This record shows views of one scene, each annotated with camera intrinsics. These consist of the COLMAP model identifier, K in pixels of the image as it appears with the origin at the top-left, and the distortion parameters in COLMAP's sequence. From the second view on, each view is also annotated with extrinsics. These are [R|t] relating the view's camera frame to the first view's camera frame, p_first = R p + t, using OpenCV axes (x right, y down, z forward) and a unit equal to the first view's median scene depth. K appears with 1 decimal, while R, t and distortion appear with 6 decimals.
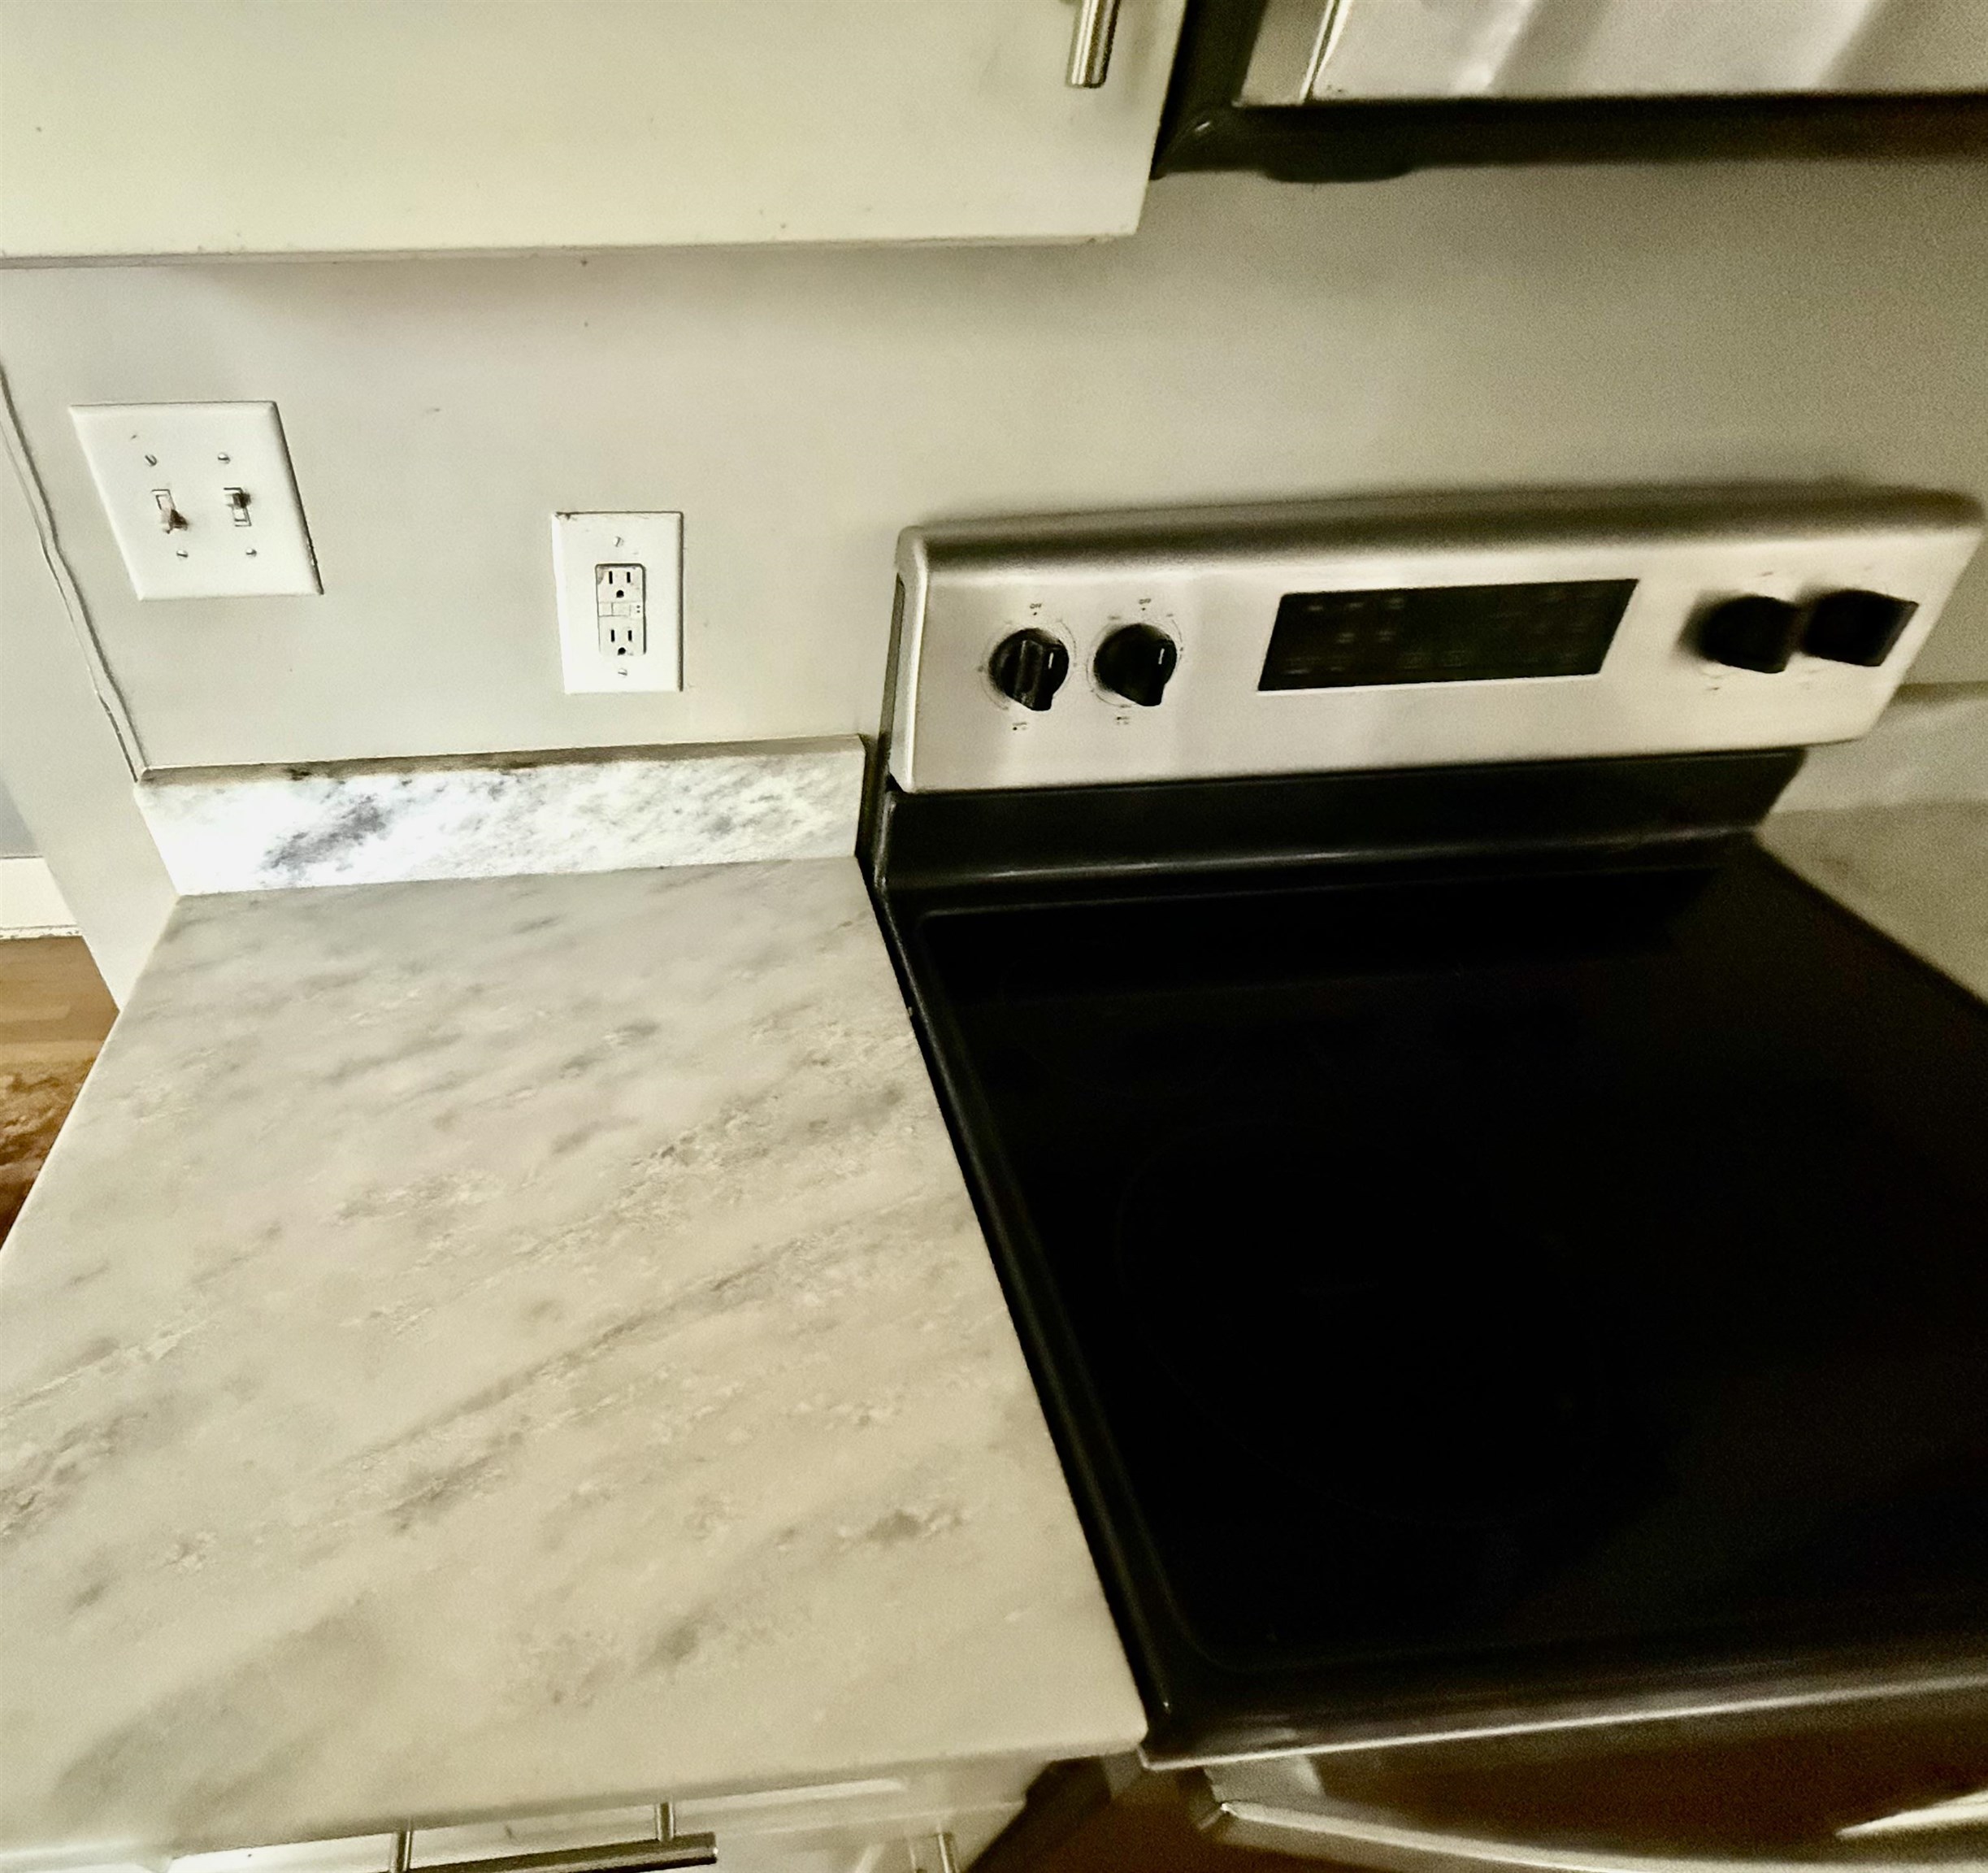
lens RADIAL K [[1047.5, 0, 718.3], [0, 1047.5, 973.8], [0, 0, 1]] dist [0.012363, -0.000041]
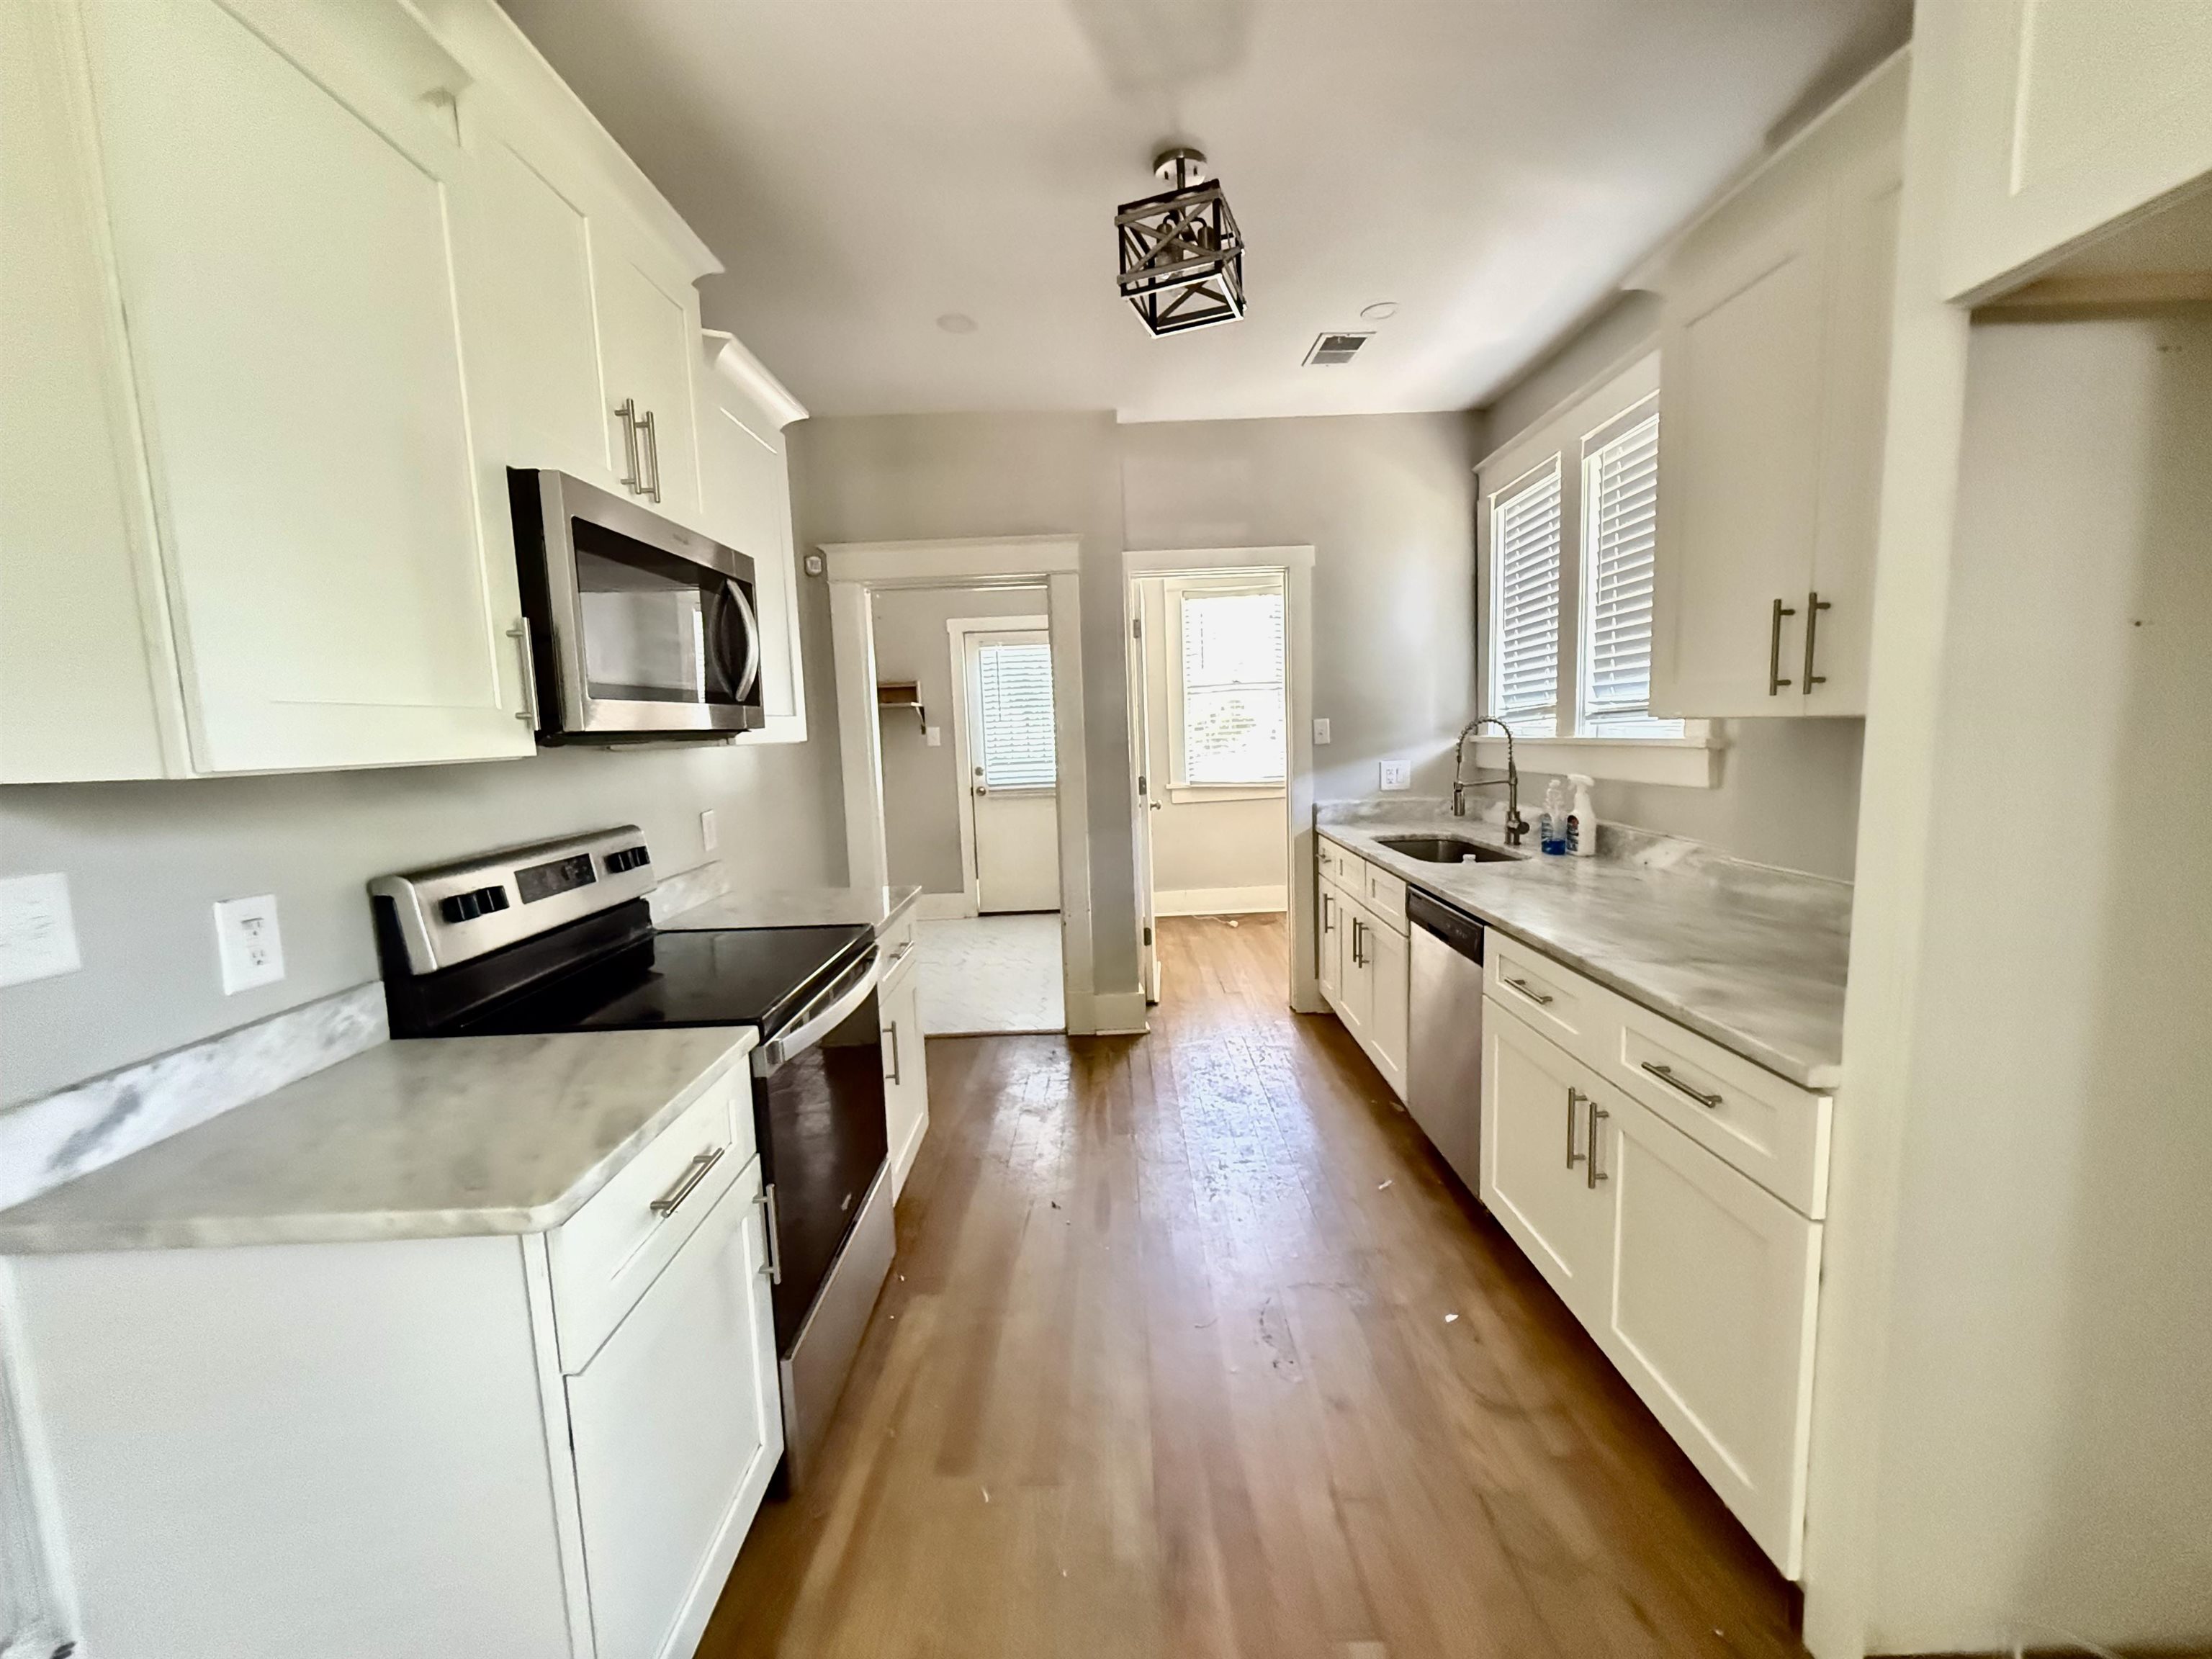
lens RADIAL K [[881.0, 0, 1106.0], [0, 881.0, 829.5], [0, 0, 1]] dist [0.000307, -0.000165]
pose [[0.082708, -0.113190, 0.990125, -1.484878], [0.680114, 0.732611, 0.026939, 0.512840], [-0.728426, 0.671170, 0.137575, -0.510809]]
